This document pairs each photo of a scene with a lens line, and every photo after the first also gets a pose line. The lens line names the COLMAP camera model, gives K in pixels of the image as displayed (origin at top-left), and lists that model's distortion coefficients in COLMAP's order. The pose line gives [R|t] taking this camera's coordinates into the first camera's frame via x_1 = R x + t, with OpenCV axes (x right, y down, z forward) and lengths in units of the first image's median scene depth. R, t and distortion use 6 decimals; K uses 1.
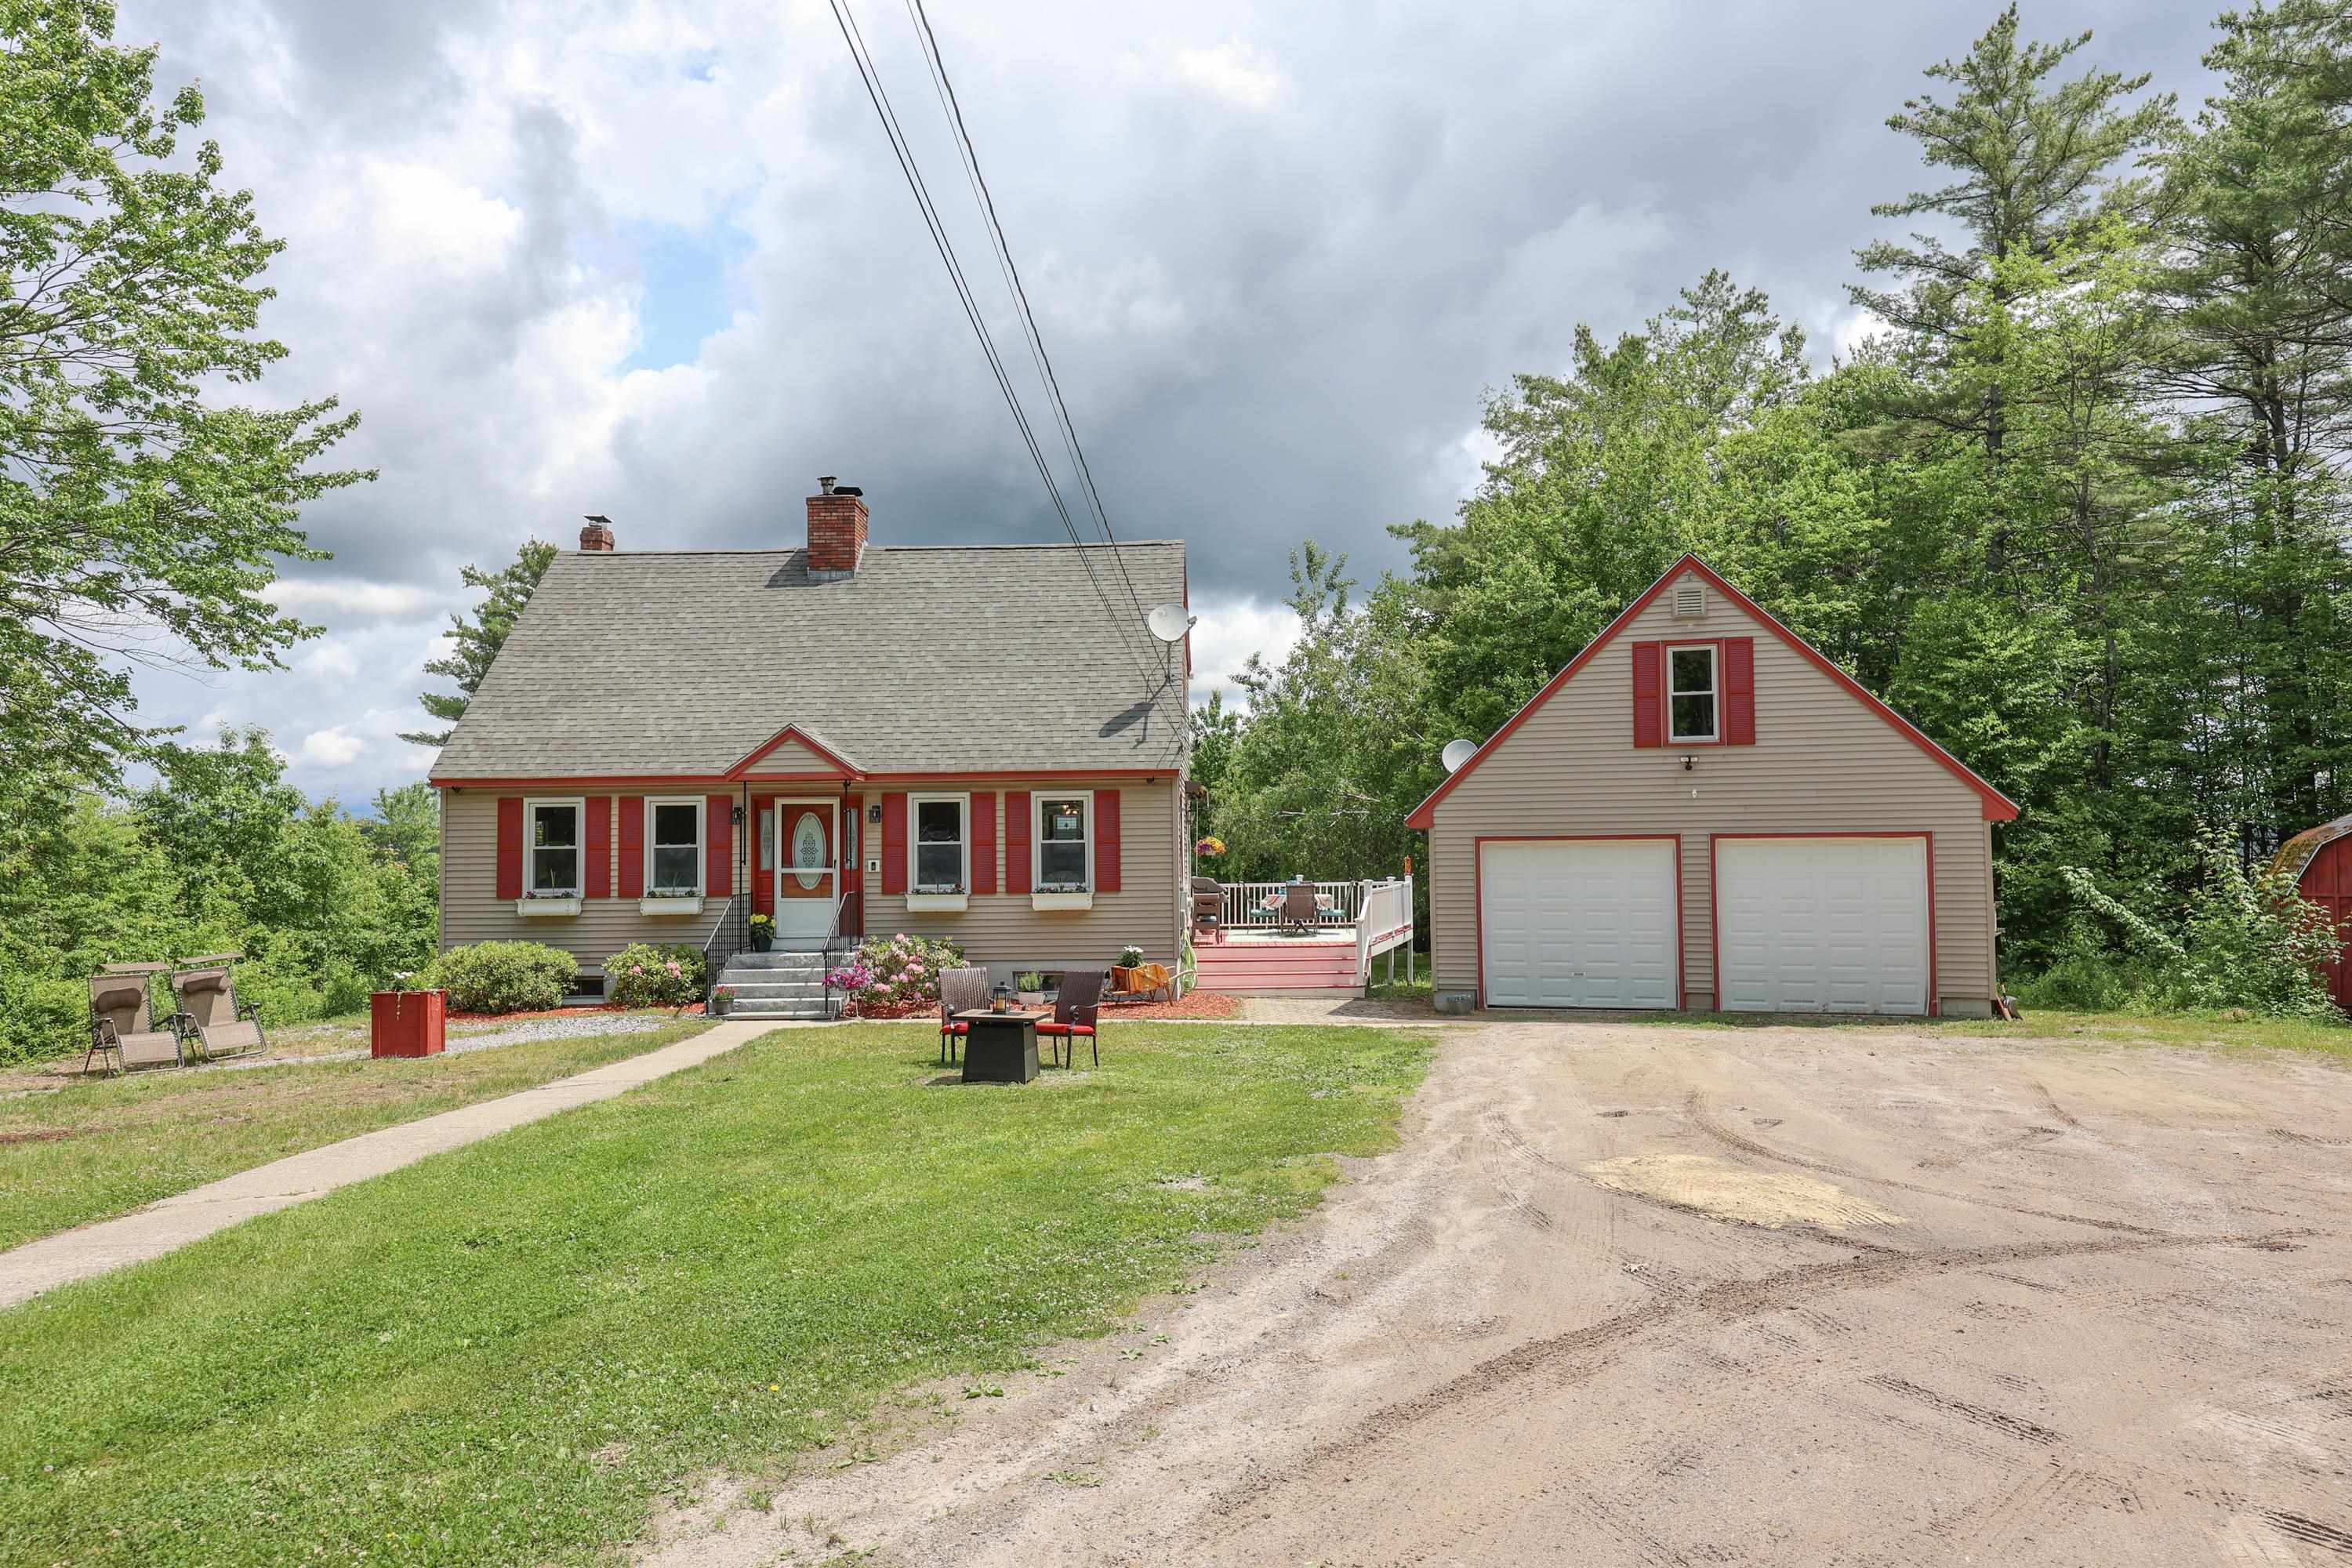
lens RADIAL K [[1499.7, 0, 1213.3], [0, 1499.7, 758.3], [0, 0, 1]] dist [0.003567, 0.004292]
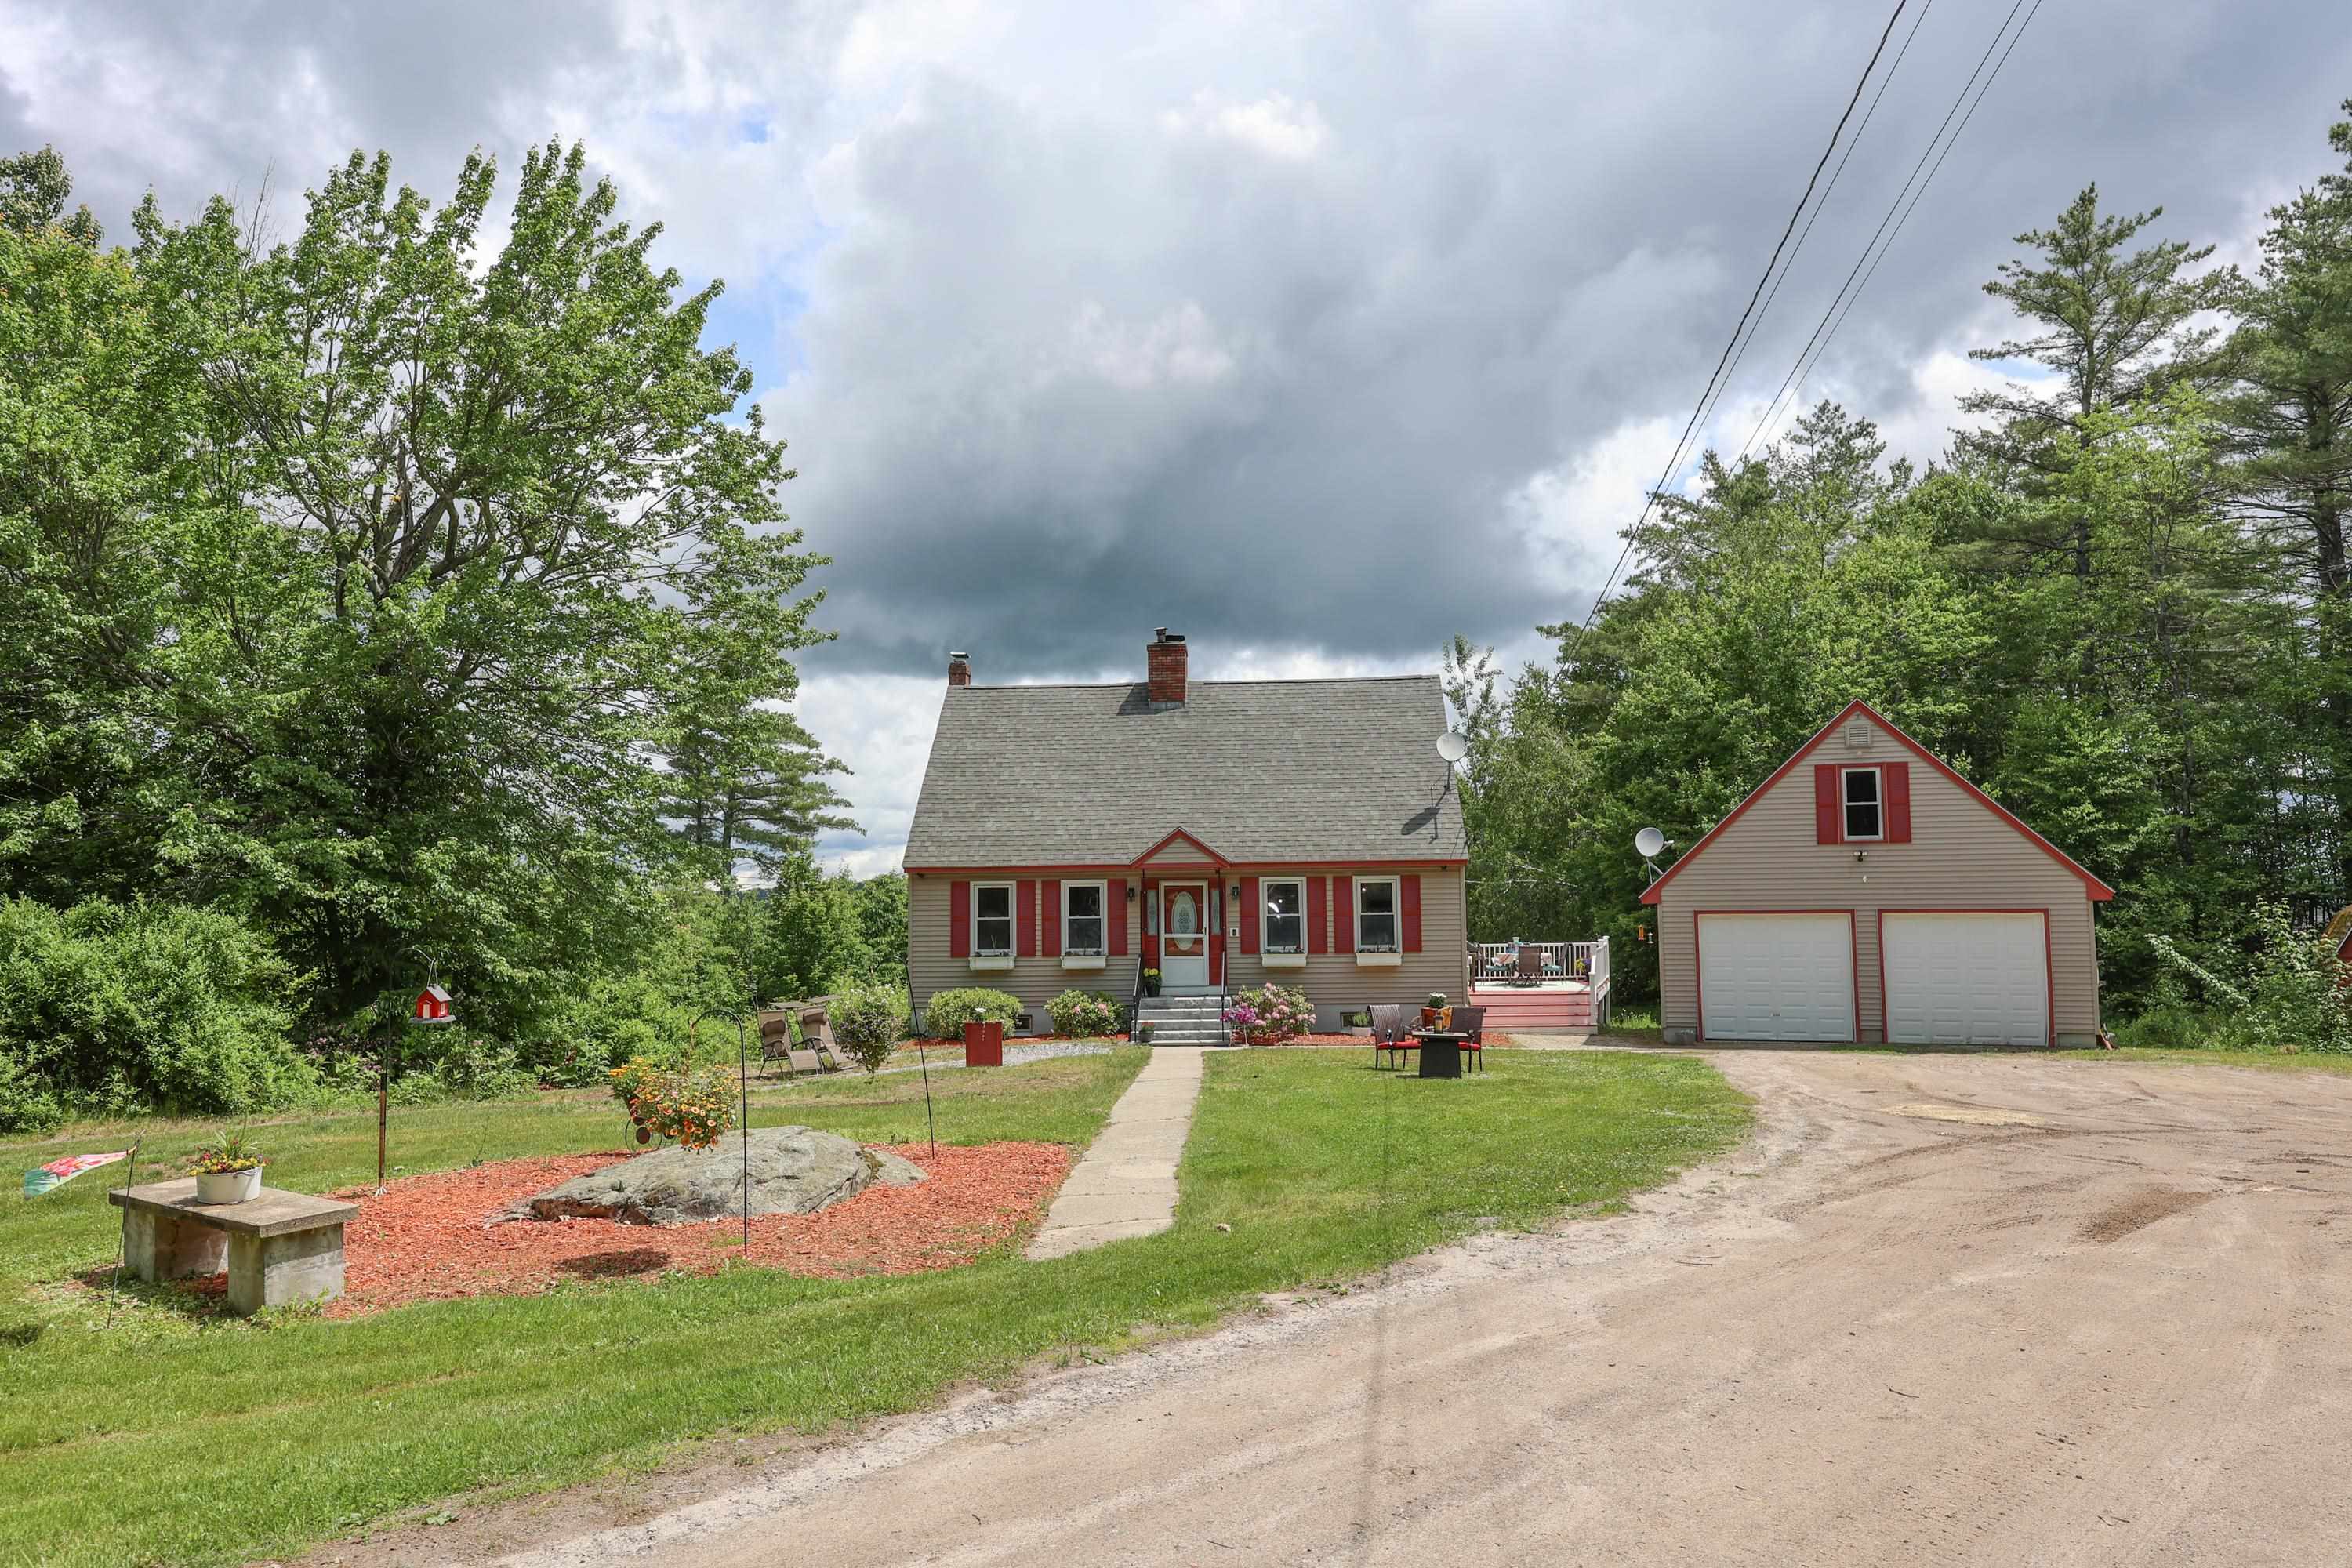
lens RADIAL K [[1499.7, 0, 1221.5], [0, 1499.7, 767.8], [0, 0, 1]] dist [0.003567, 0.004292]
pose [[0.999184, -0.003464, -0.040231, -0.165374], [0.002255, 0.999546, -0.030049, -0.030950], [0.040317, 0.029934, 0.998738, -0.301937]]
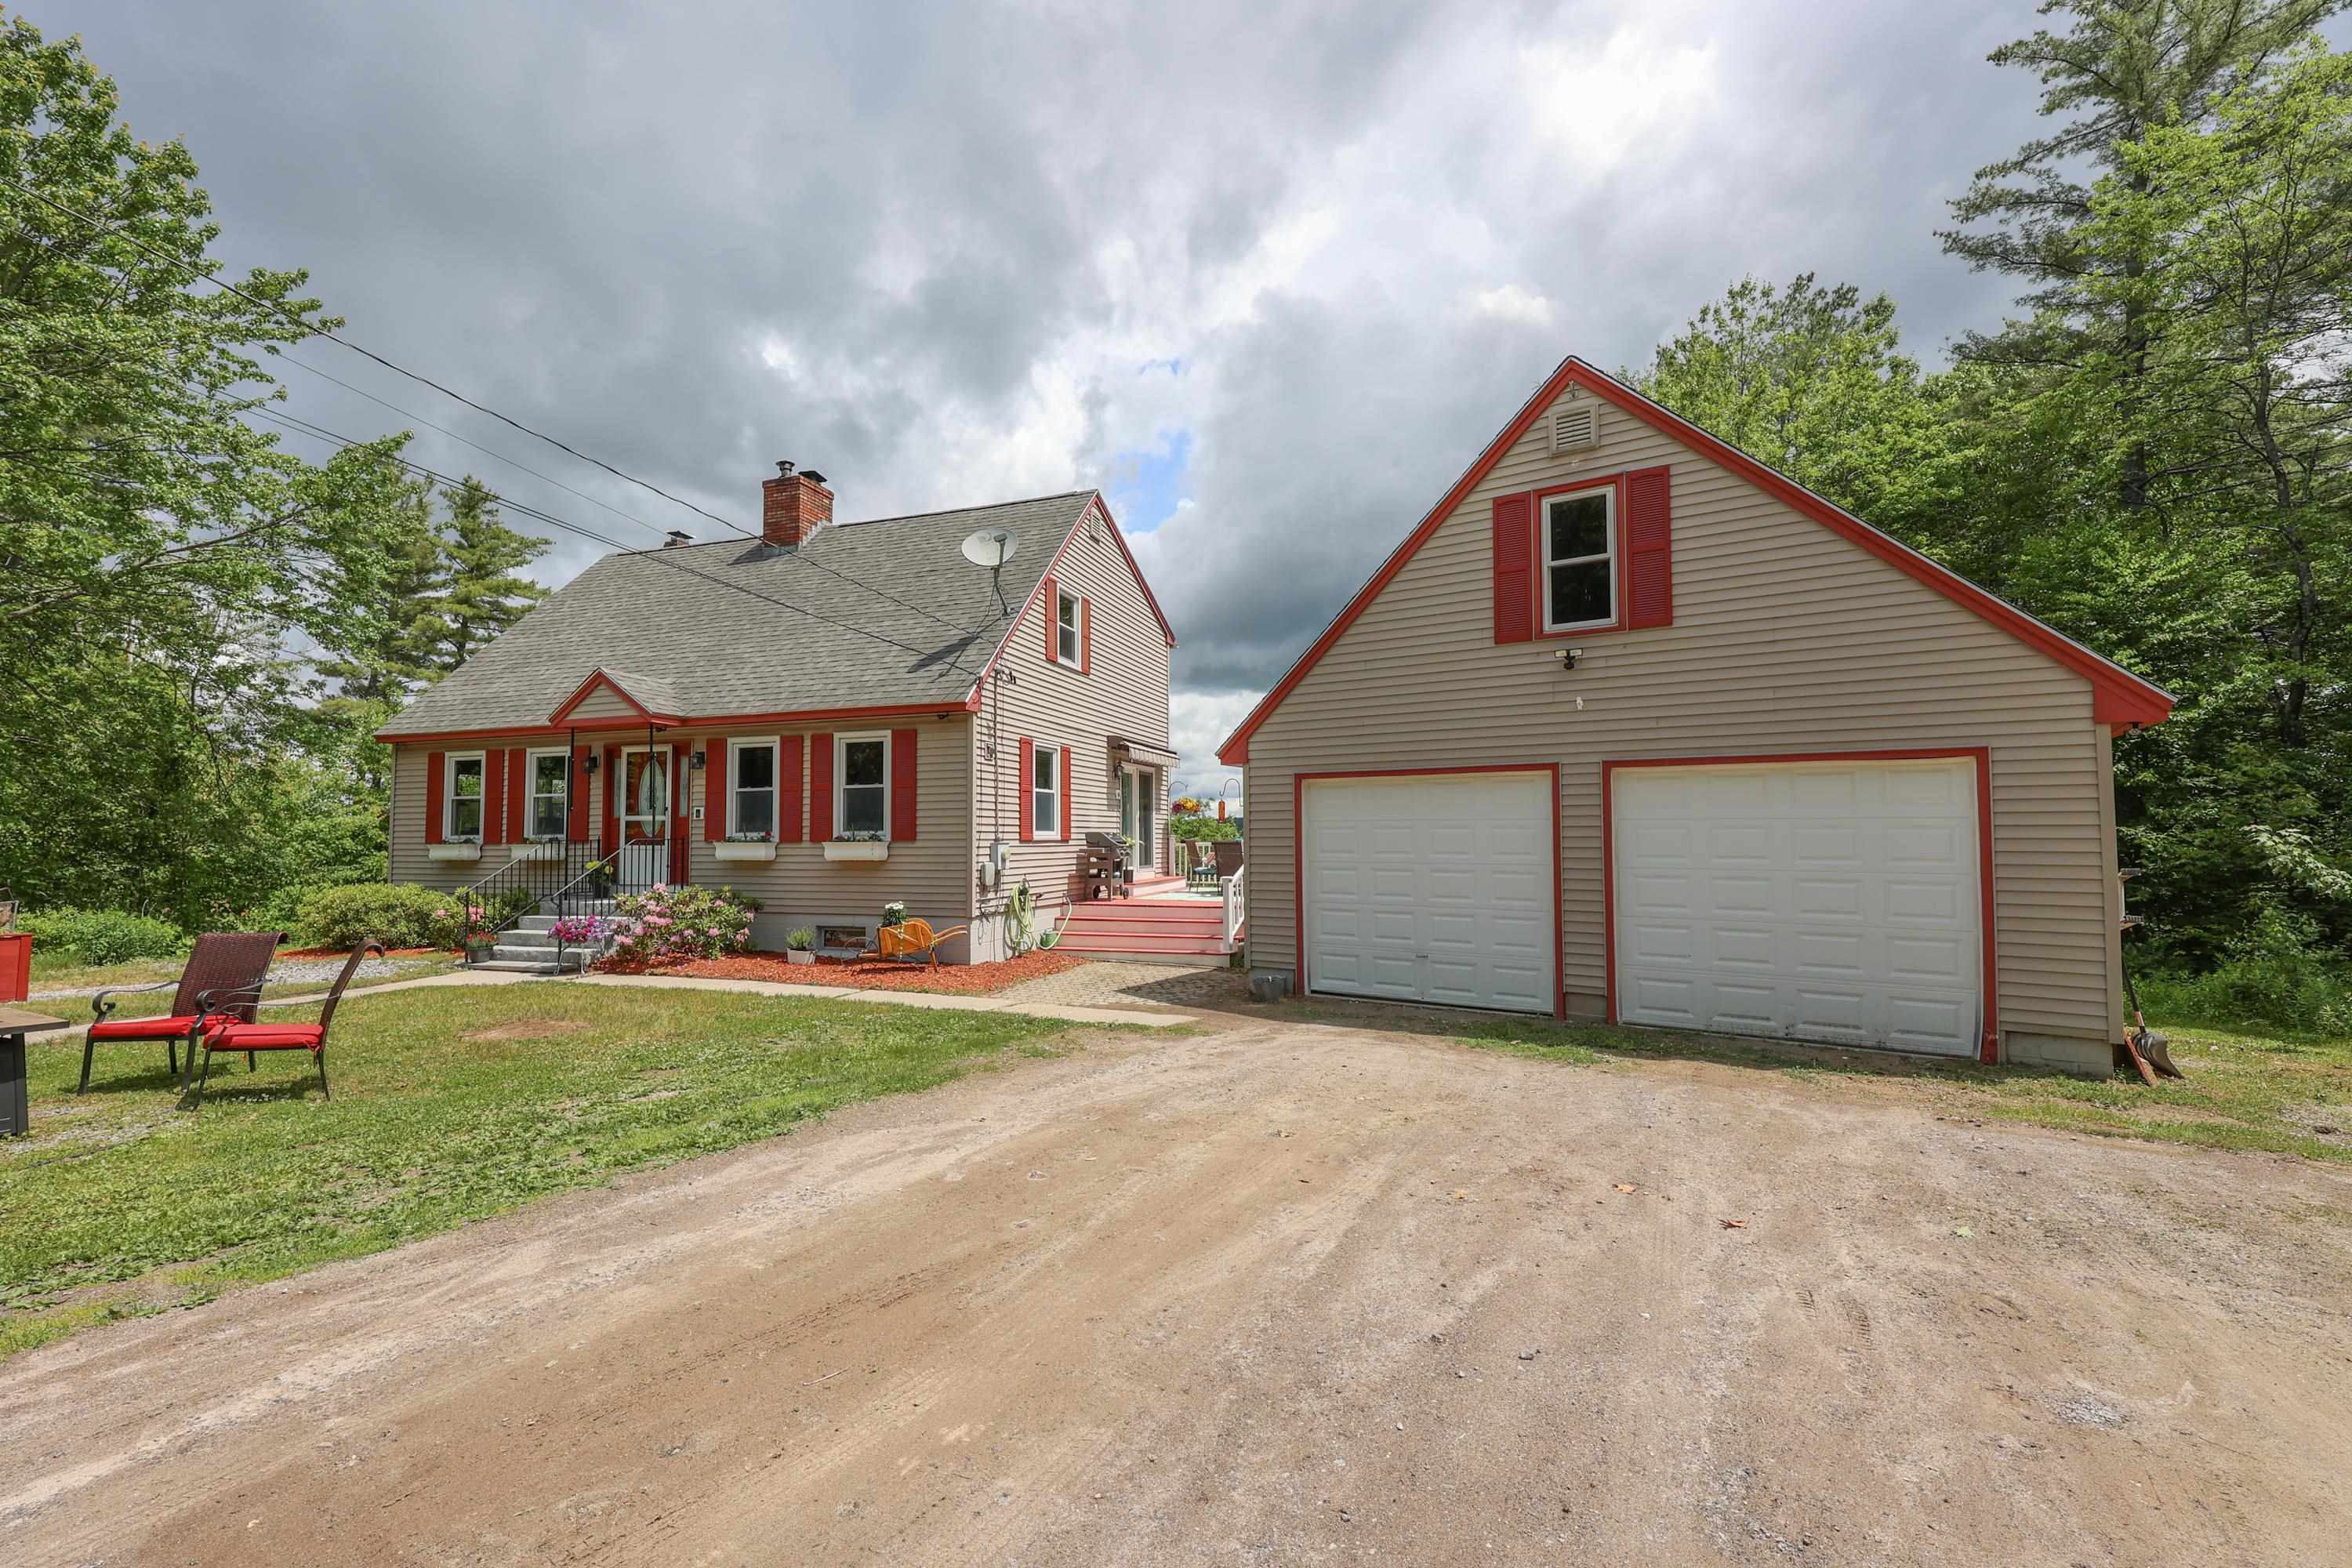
lens RADIAL K [[982.7, 0, 1169.9], [0, 982.7, 784.1], [0, 0, 1]] dist [0.002560, 0.000734]
pose [[0.956173, -0.007644, -0.292702, 0.228952], [0.009496, 0.999943, 0.004908, 0.047231], [0.292647, -0.007473, 0.956191, 0.431203]]
